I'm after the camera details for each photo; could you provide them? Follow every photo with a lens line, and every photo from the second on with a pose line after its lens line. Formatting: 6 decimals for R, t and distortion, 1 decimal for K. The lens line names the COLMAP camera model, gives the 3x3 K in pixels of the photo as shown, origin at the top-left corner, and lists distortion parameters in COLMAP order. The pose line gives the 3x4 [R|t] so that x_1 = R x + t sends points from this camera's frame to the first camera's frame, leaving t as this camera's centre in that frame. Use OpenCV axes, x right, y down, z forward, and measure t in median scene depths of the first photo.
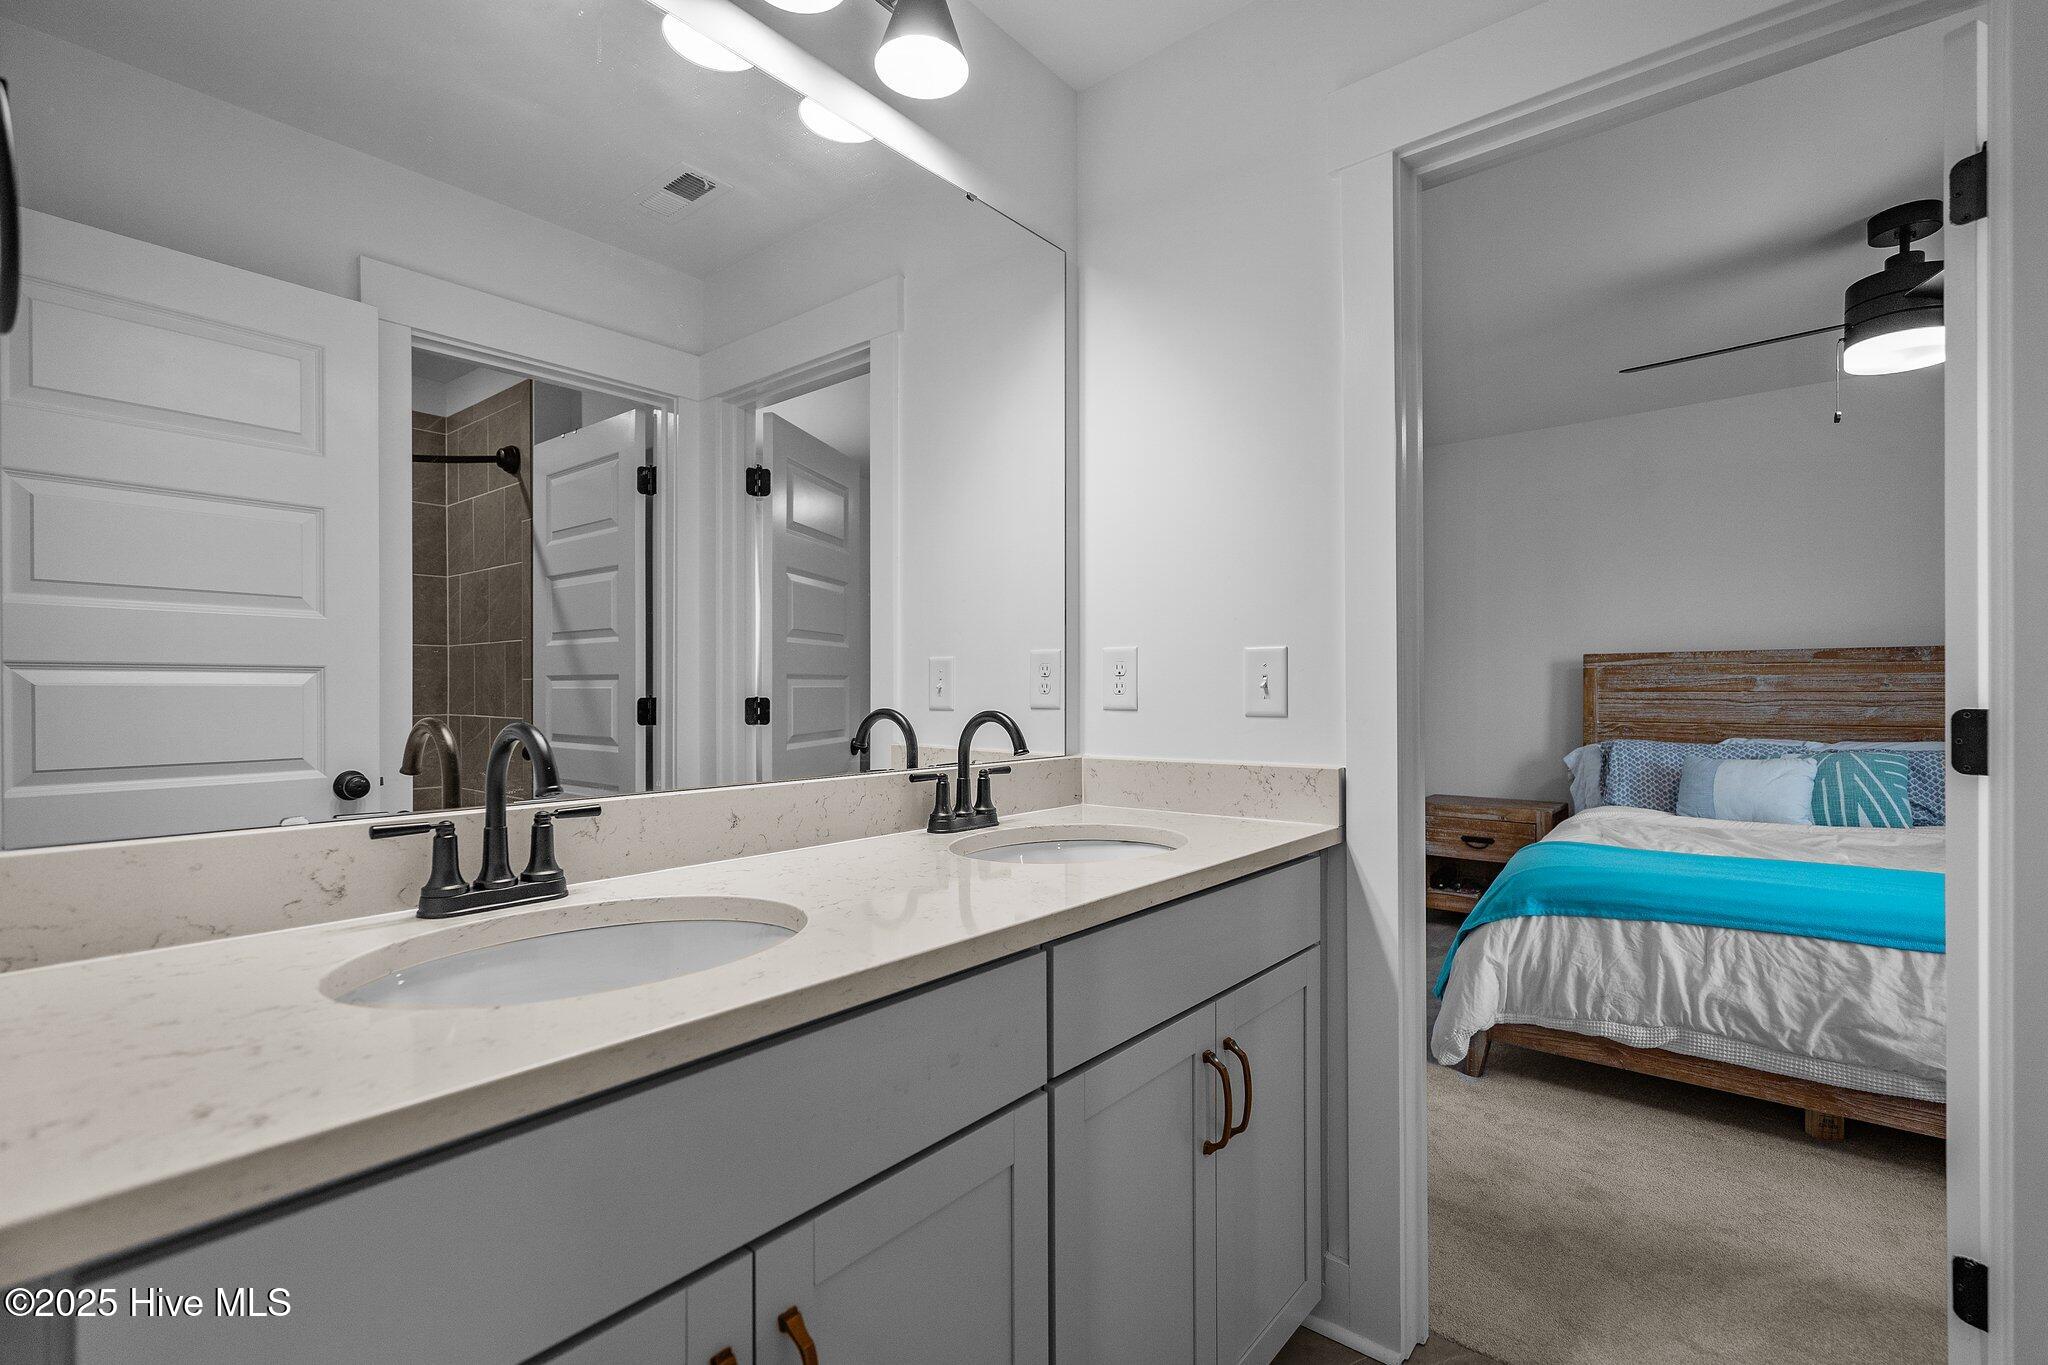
lens RADIAL K [[943.8, 0, 1018.5], [0, 943.8, 676.1], [0, 0, 1]] dist [-0.002724, 0.000019]
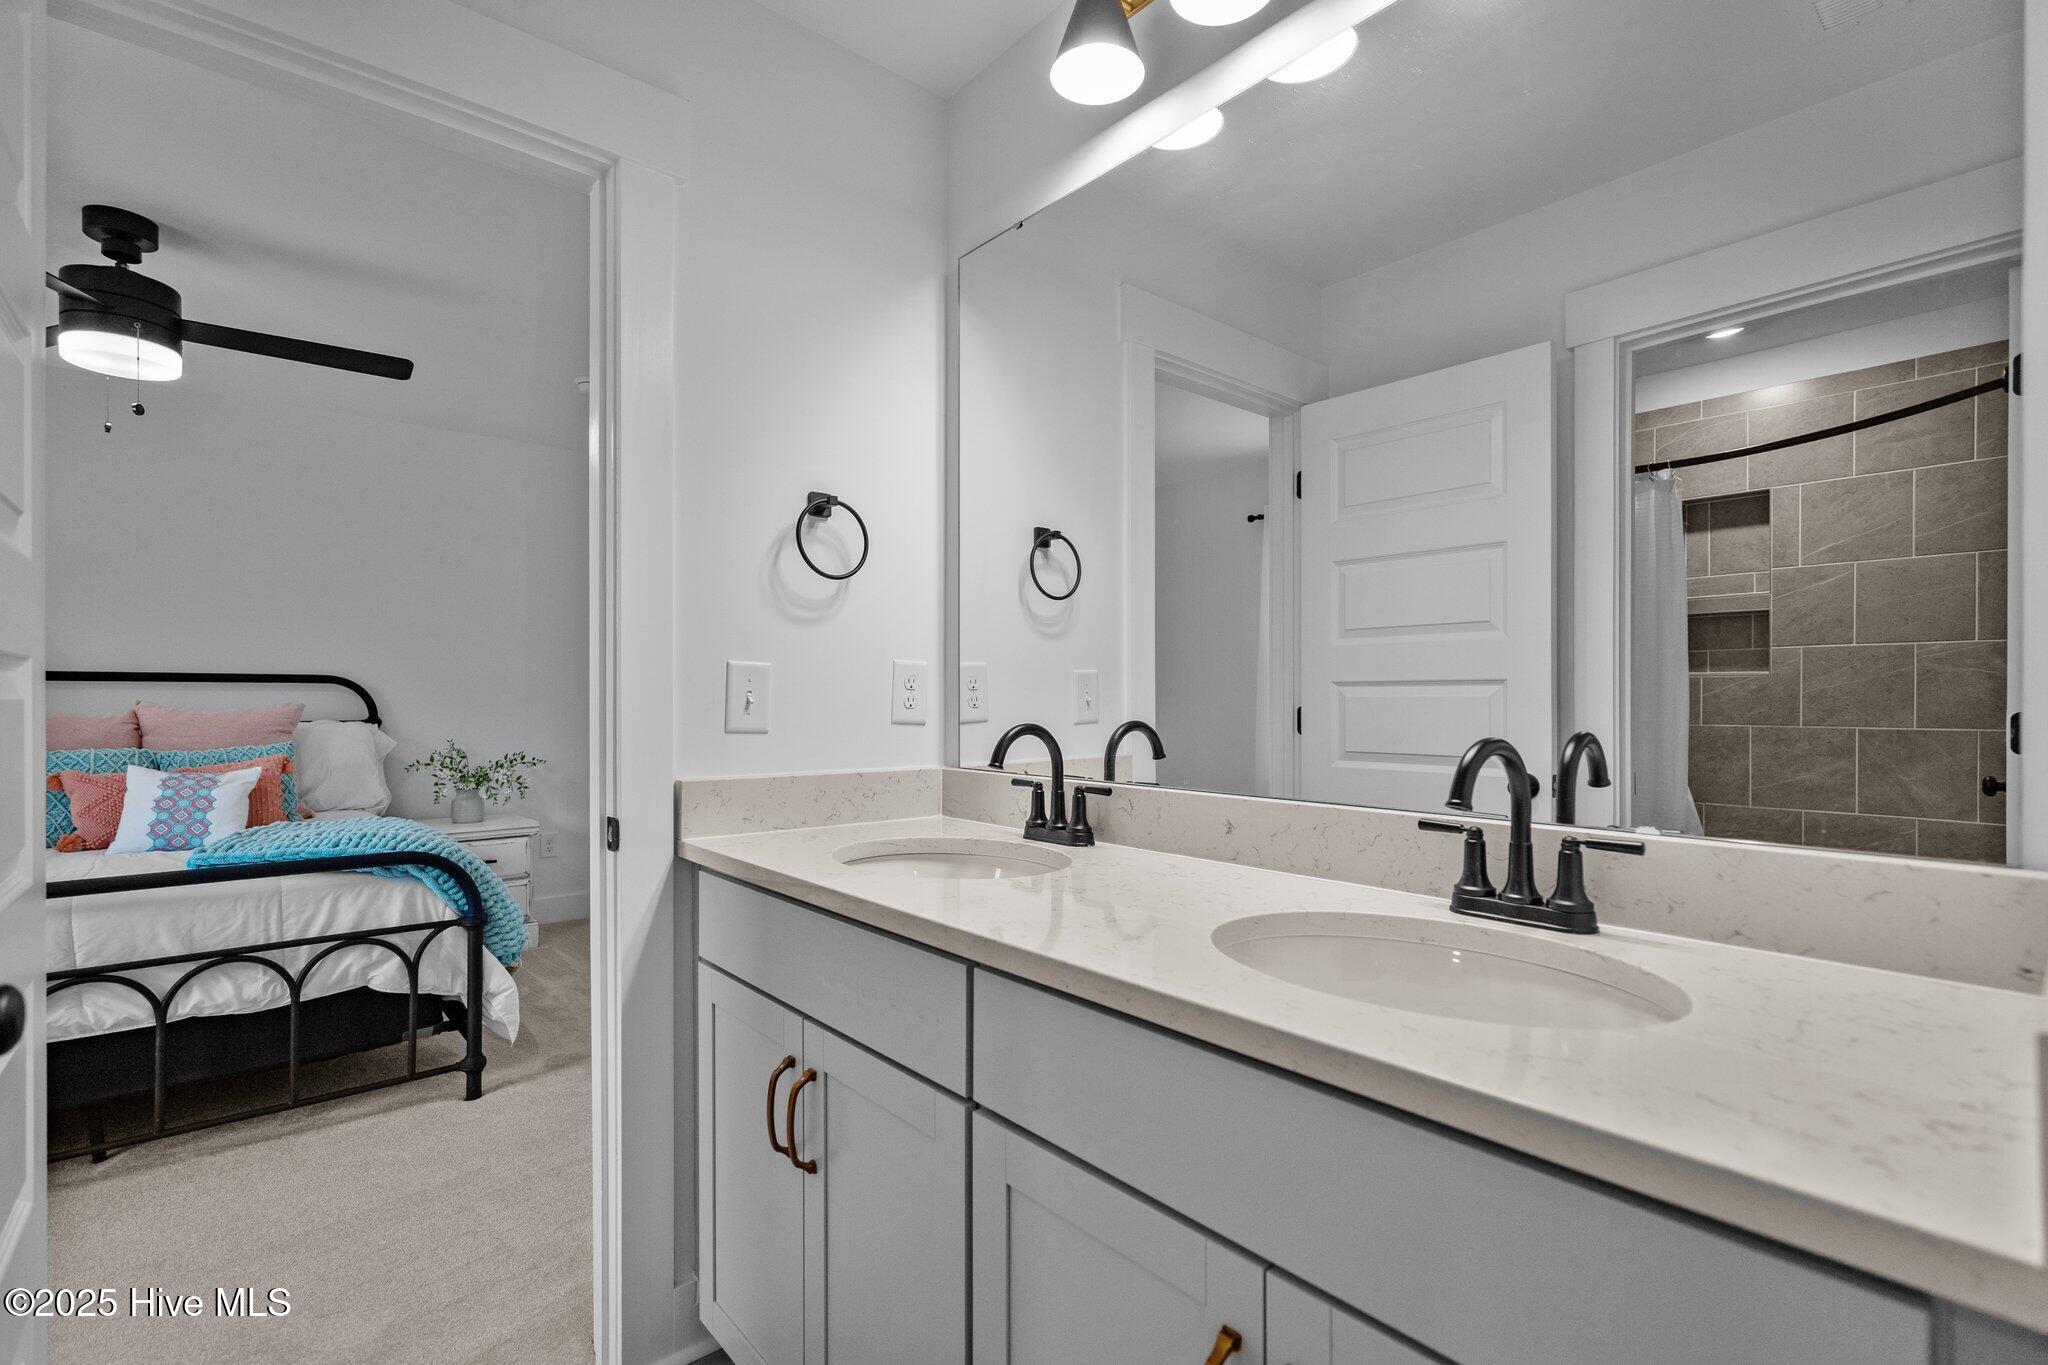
lens RADIAL K [[943.8, 0, 1007.5], [0, 943.8, 689.1], [0, 0, 1]] dist [-0.002724, 0.000019]
pose [[-0.179632, -0.007738, -0.983703, 0.769991], [0.001265, 0.999966, -0.008097, 0.007789], [0.983733, -0.002699, -0.179616, 0.941547]]
